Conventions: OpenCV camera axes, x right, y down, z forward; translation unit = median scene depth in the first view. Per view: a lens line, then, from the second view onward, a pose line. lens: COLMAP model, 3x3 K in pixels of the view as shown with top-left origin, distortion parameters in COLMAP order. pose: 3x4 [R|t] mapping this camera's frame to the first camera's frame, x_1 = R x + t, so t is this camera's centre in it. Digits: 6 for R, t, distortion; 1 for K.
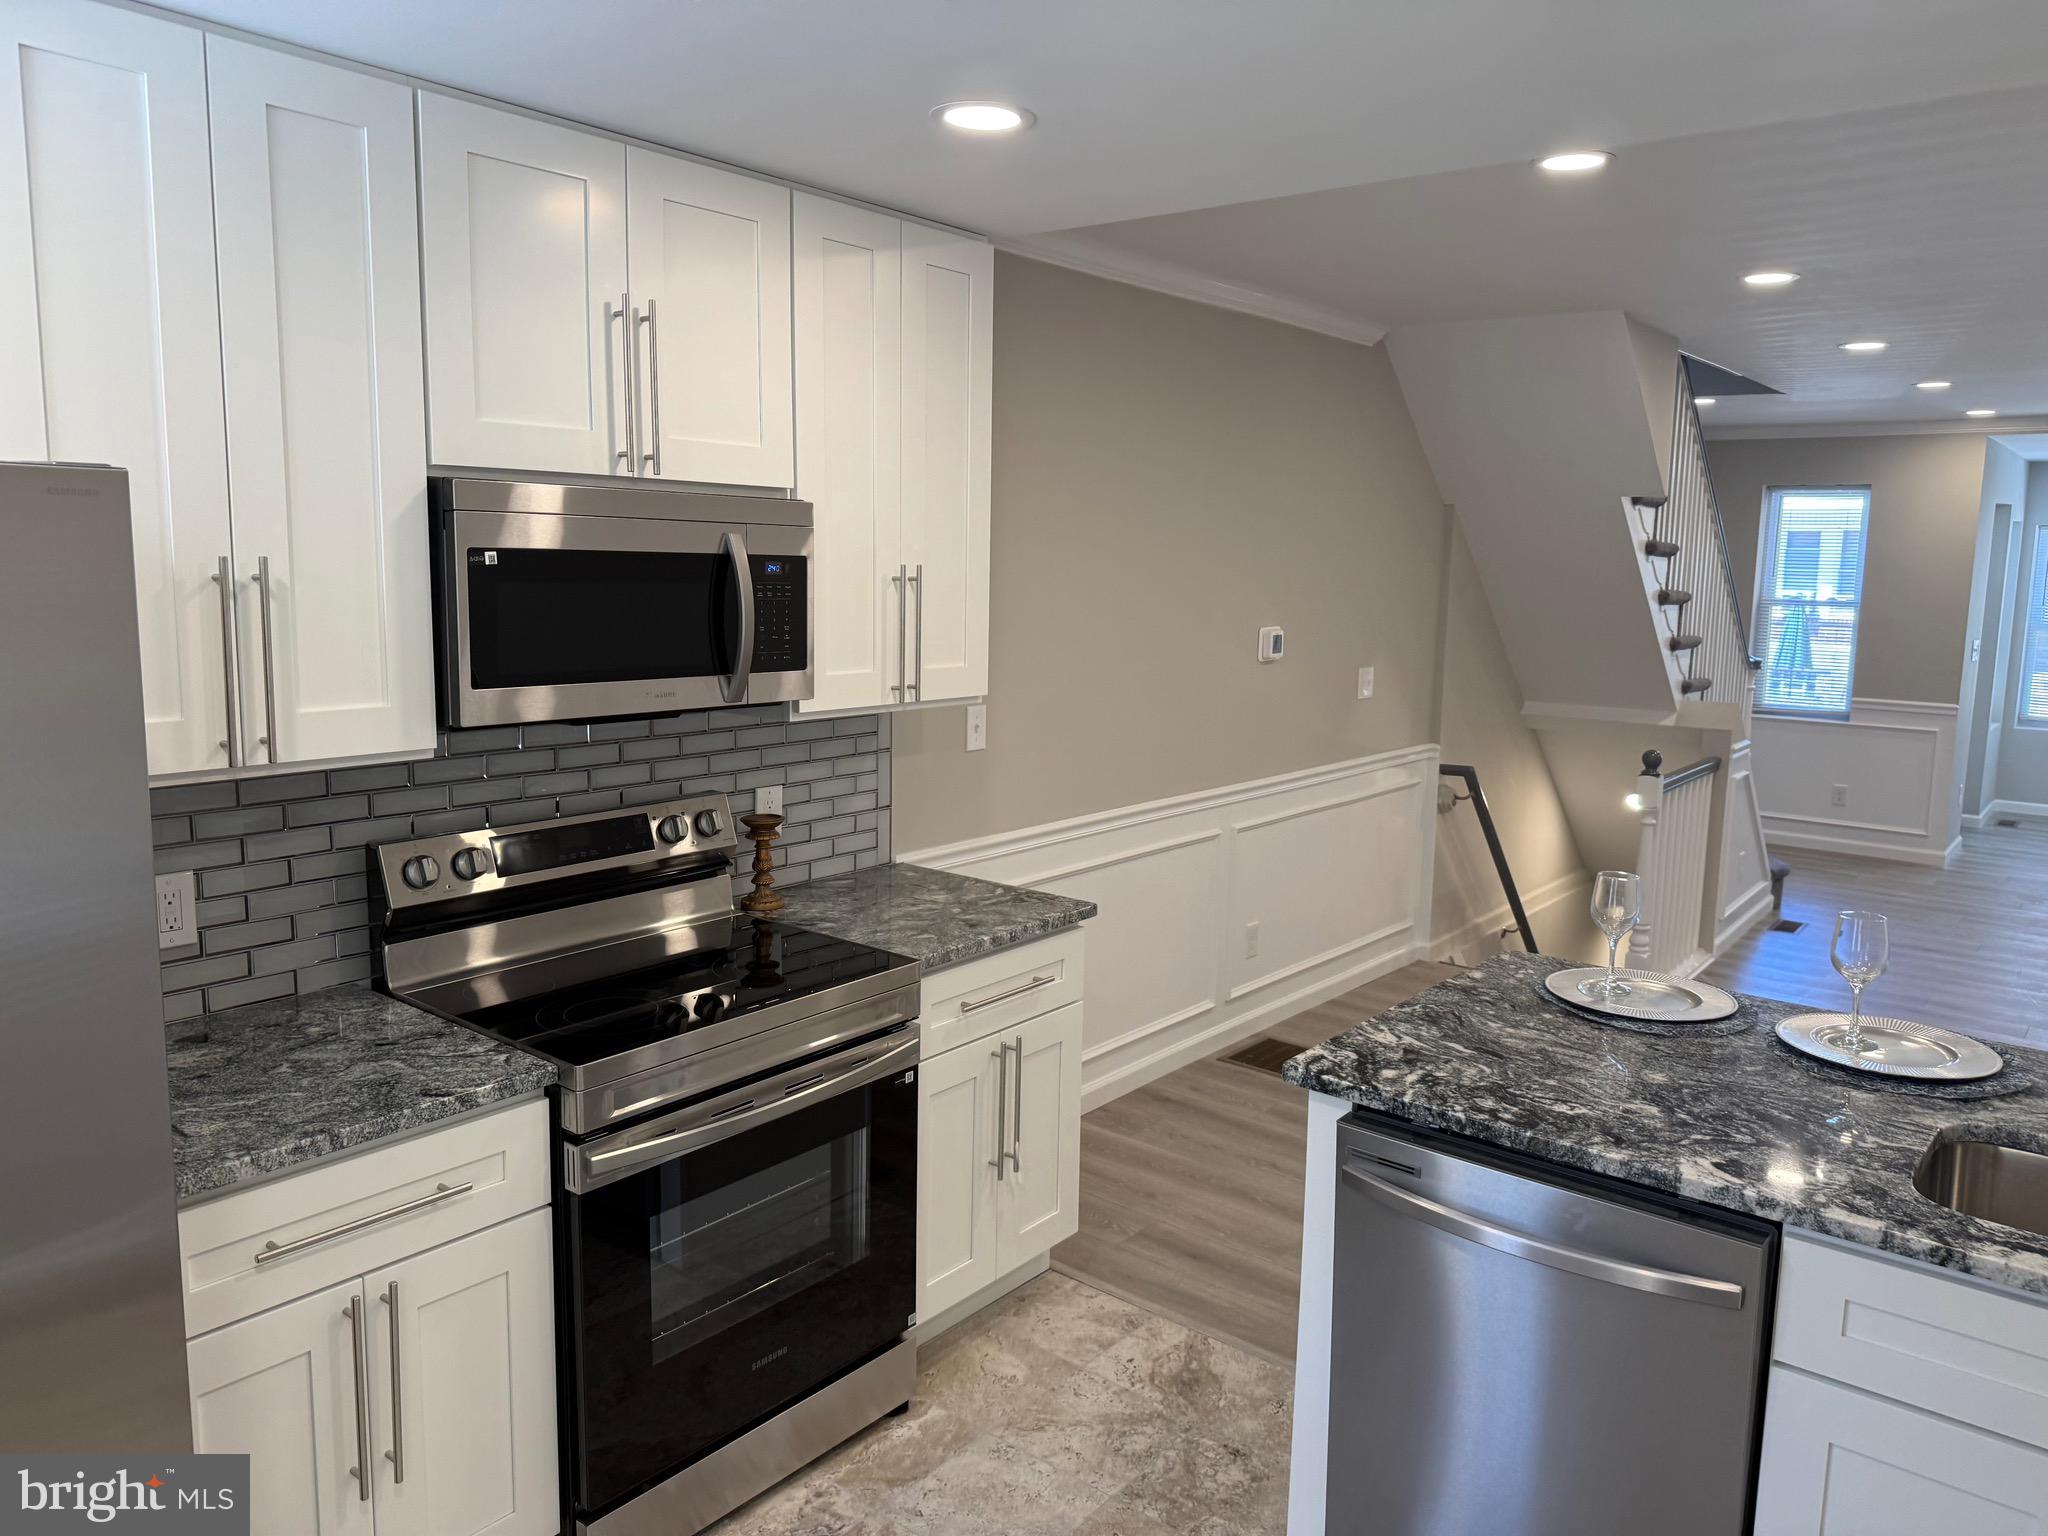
lens RADIAL K [[1427.2, 0, 1037.3], [0, 1427.2, 751.8], [0, 0, 1]] dist [0.146083, -0.278582]
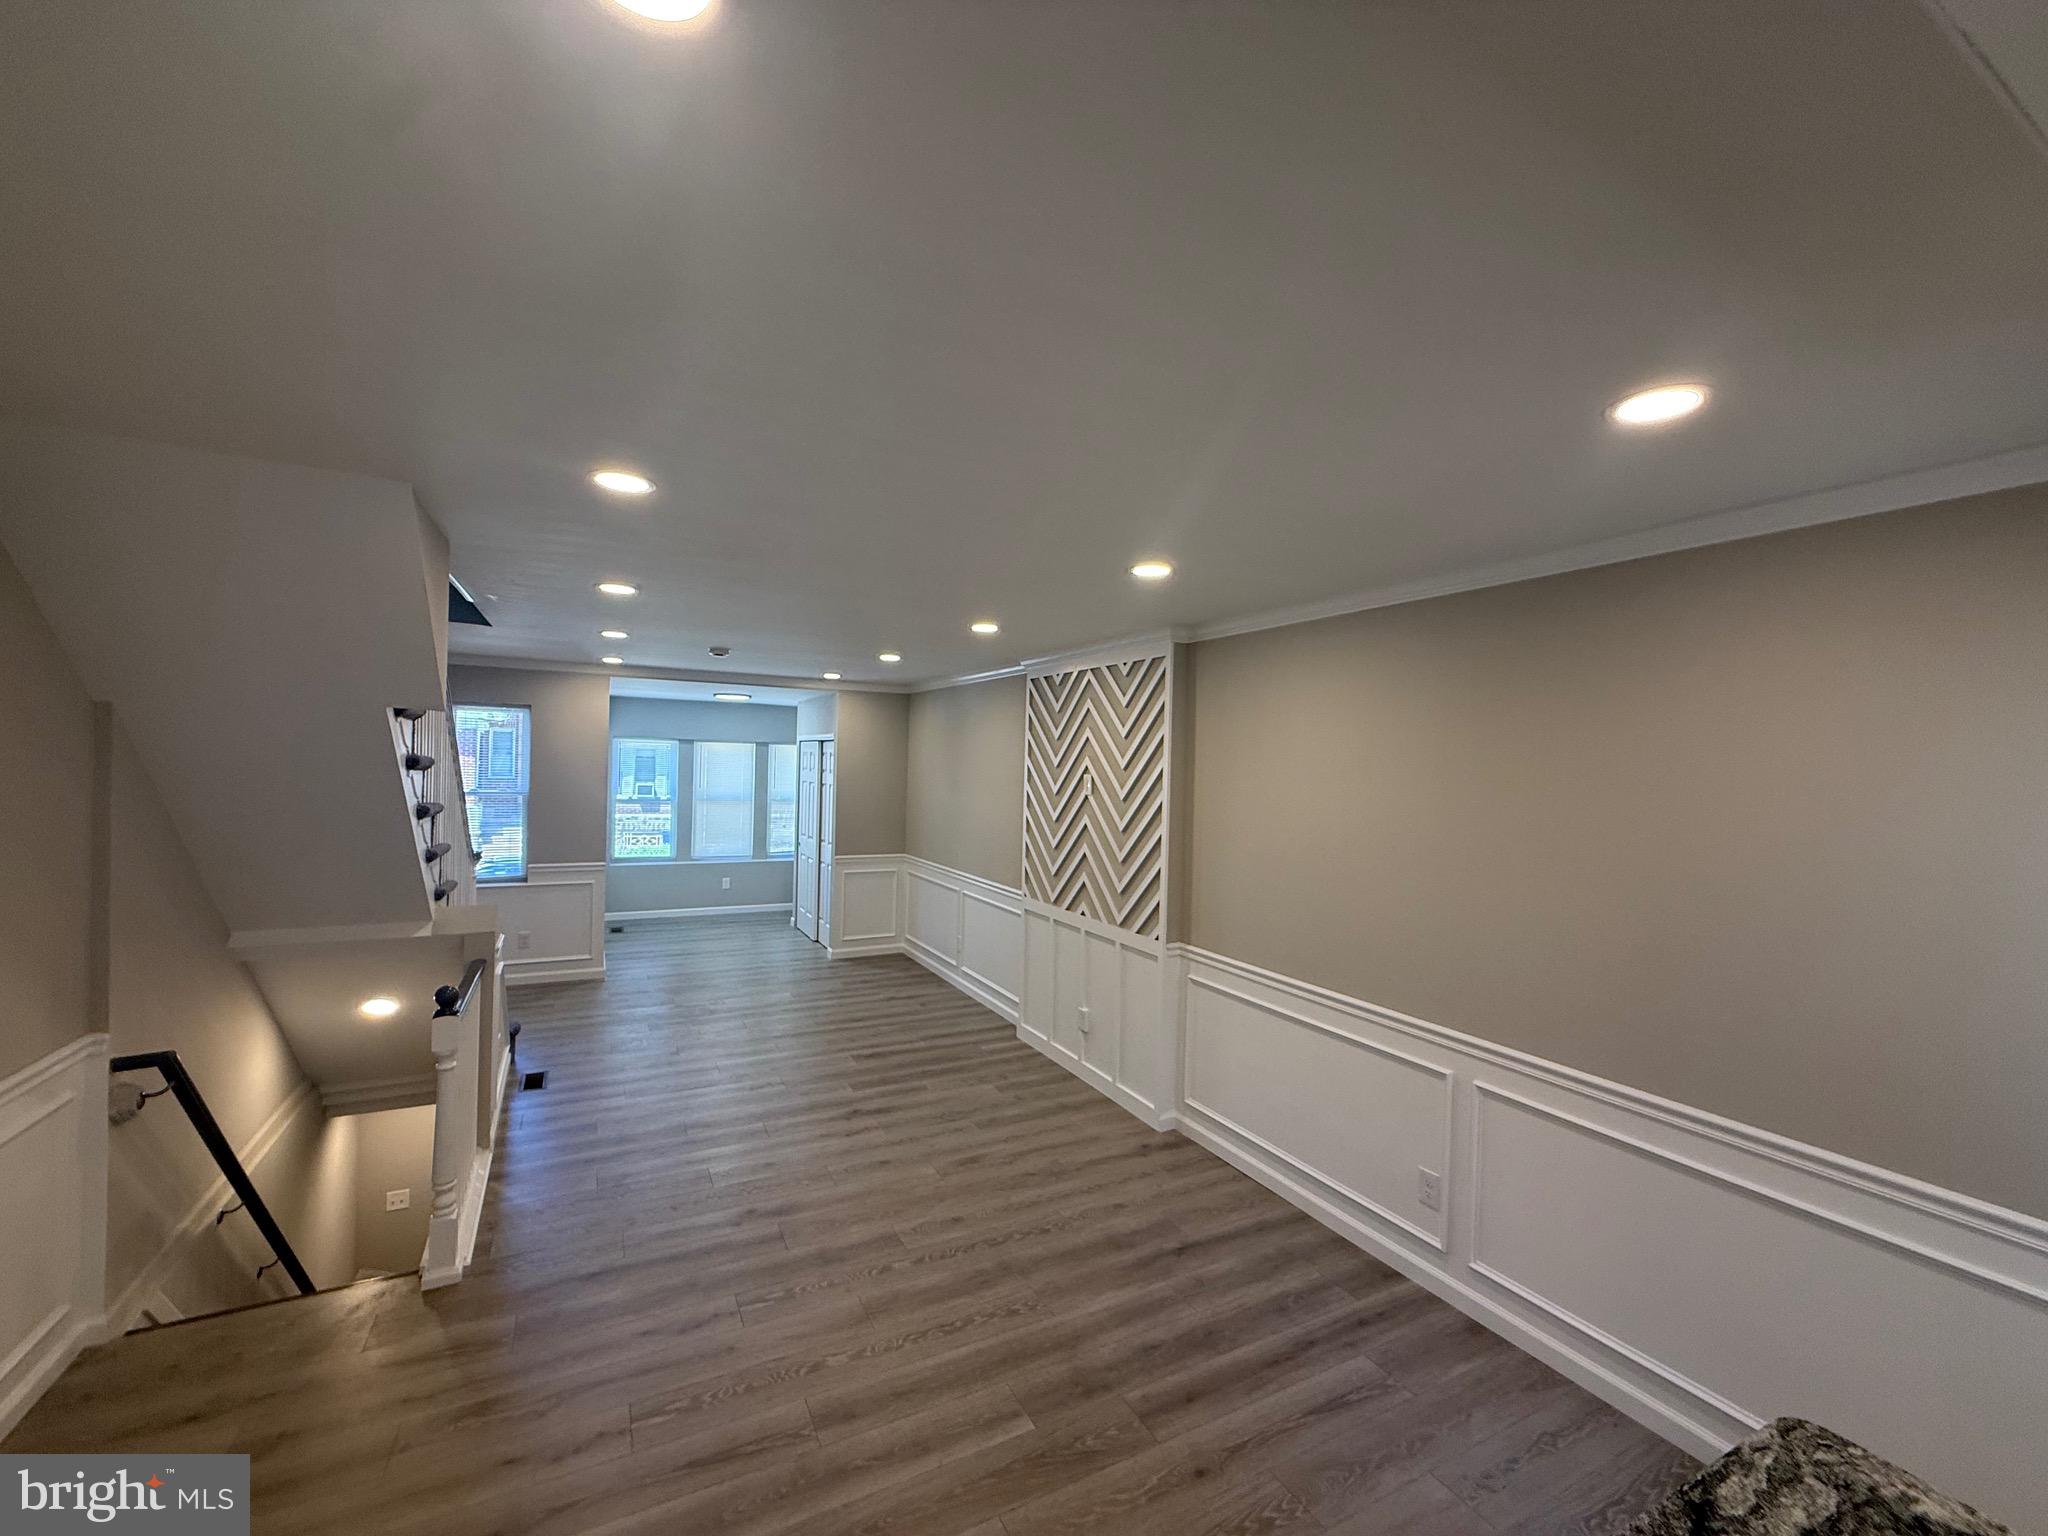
lens RADIAL K [[814.7, 0, 1016.0], [0, 814.7, 768.9], [0, 0, 1]] dist [-0.000138, -0.000103]
pose [[0.405685, -0.014098, 0.913904, 0.205639], [0.108351, 0.993572, -0.032771, -0.158874], [-0.907568, 0.112317, 0.404605, 0.897816]]
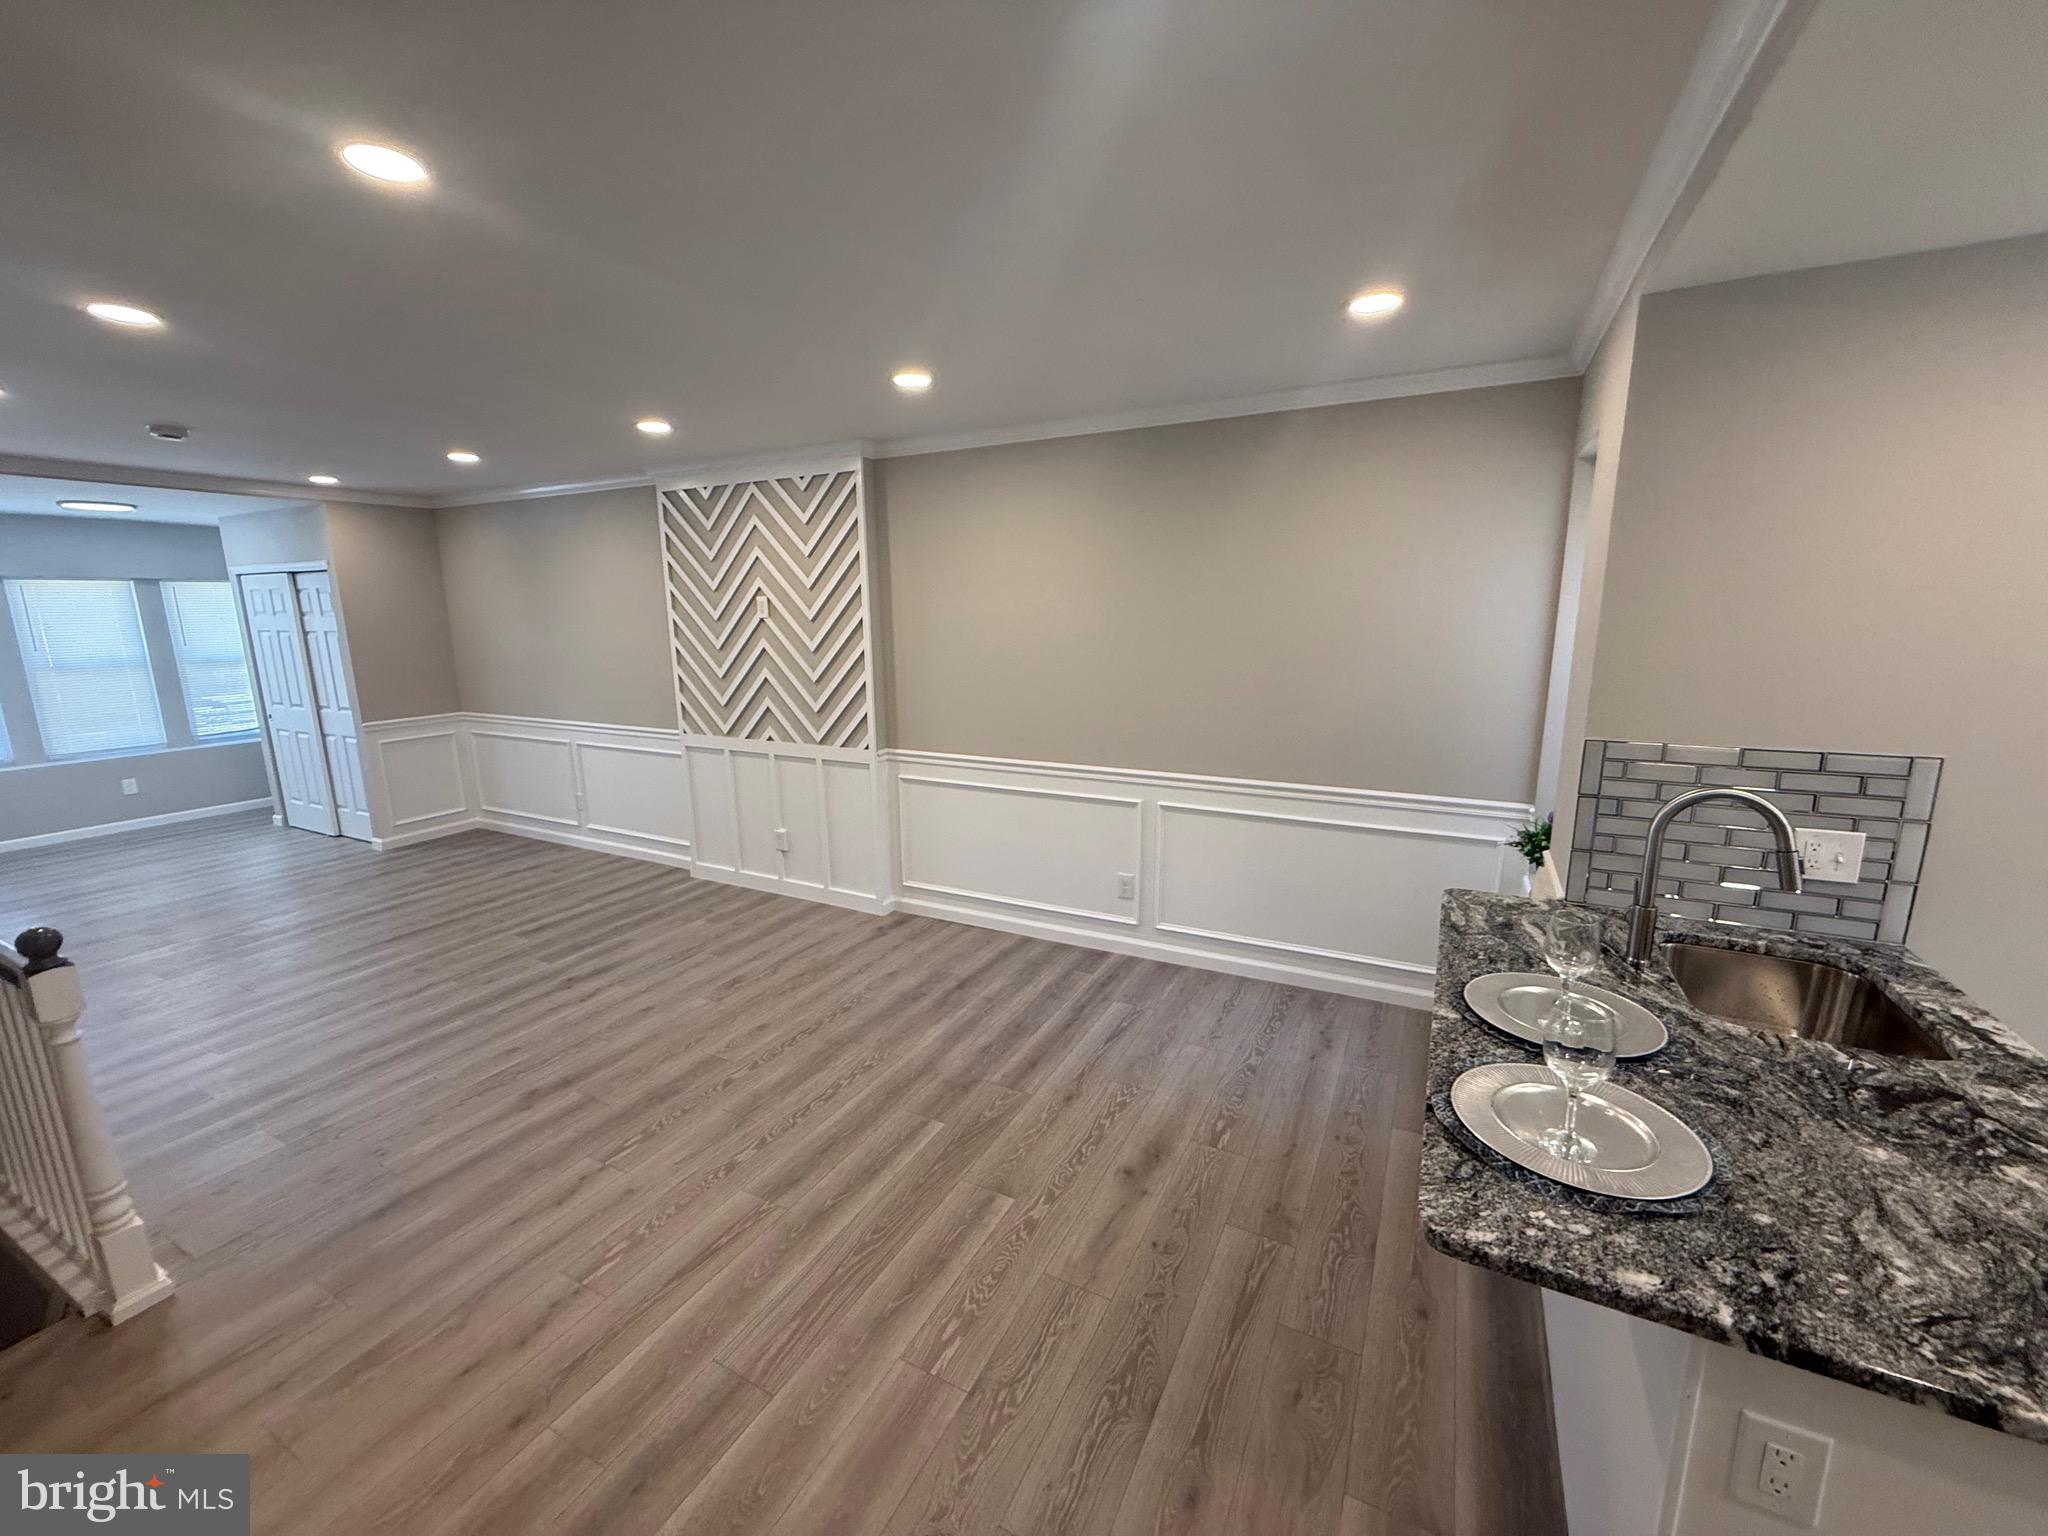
lens RADIAL K [[814.7, 0, 1016.0], [0, 814.7, 768.9], [0, 0, 1]] dist [-0.000138, -0.000103]
pose [[-0.185278, -0.211434, 0.959671, 0.071528], [0.144701, 0.960063, 0.239457, -0.171846], [-0.971974, 0.183231, -0.147283, 1.255317]]
